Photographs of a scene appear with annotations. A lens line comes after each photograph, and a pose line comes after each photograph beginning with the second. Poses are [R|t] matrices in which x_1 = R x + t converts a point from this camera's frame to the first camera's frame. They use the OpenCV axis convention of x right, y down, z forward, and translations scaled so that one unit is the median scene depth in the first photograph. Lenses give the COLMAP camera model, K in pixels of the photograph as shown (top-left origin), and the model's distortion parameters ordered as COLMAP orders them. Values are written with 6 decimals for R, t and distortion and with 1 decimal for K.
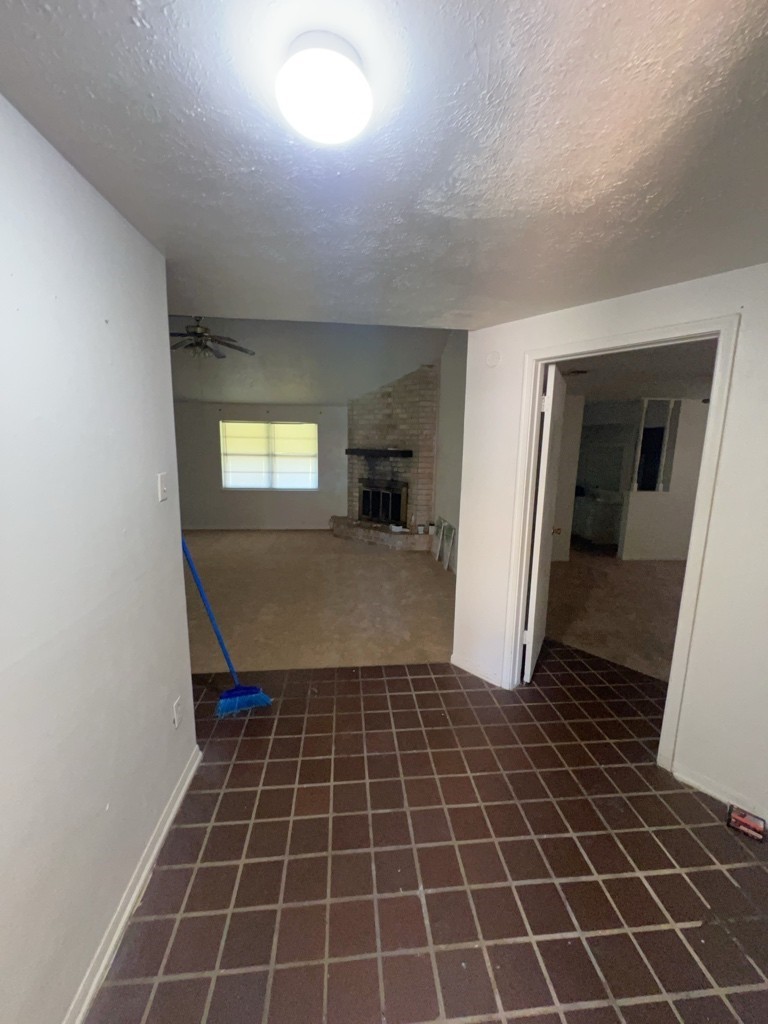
lens RADIAL K [[421.3, 0, 386.3], [0, 421.3, 511.8], [0, 0, 1]] dist [0.002734, 0.000184]
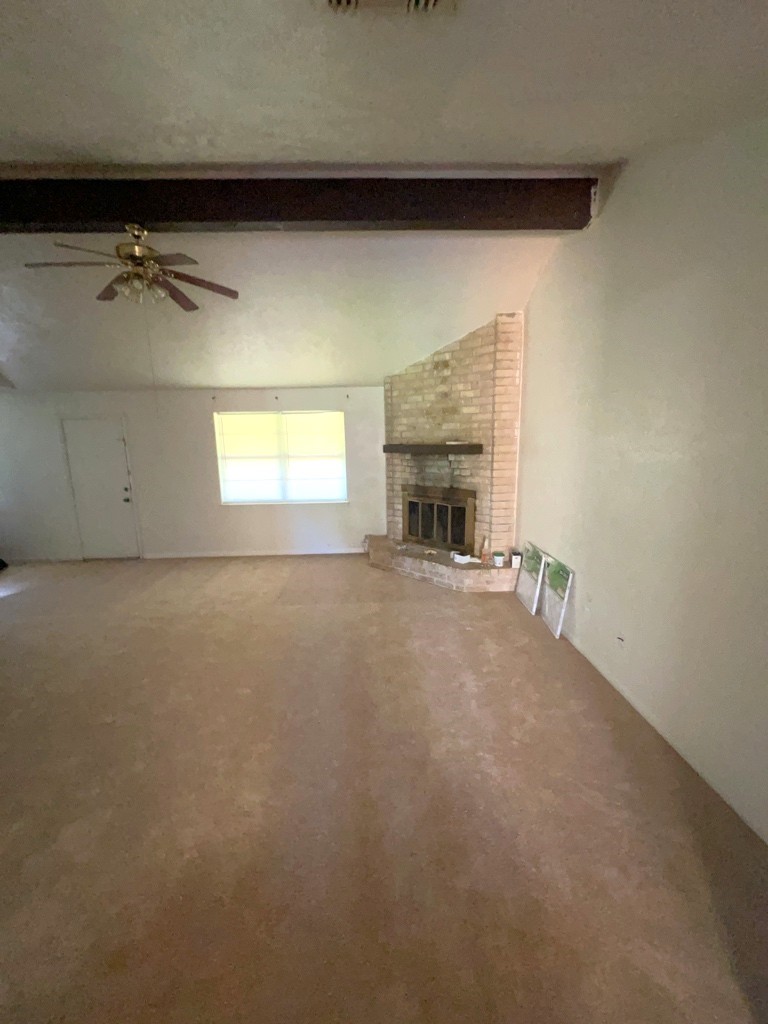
lens RADIAL K [[421.3, 0, 386.1], [0, 421.3, 514.8], [0, 0, 1]] dist [0.002734, 0.000184]
pose [[0.997412, -0.023144, -0.068065, -0.048938], [0.024751, 0.999432, 0.022863, -0.049078], [0.067498, -0.024488, 0.997419, 0.298243]]
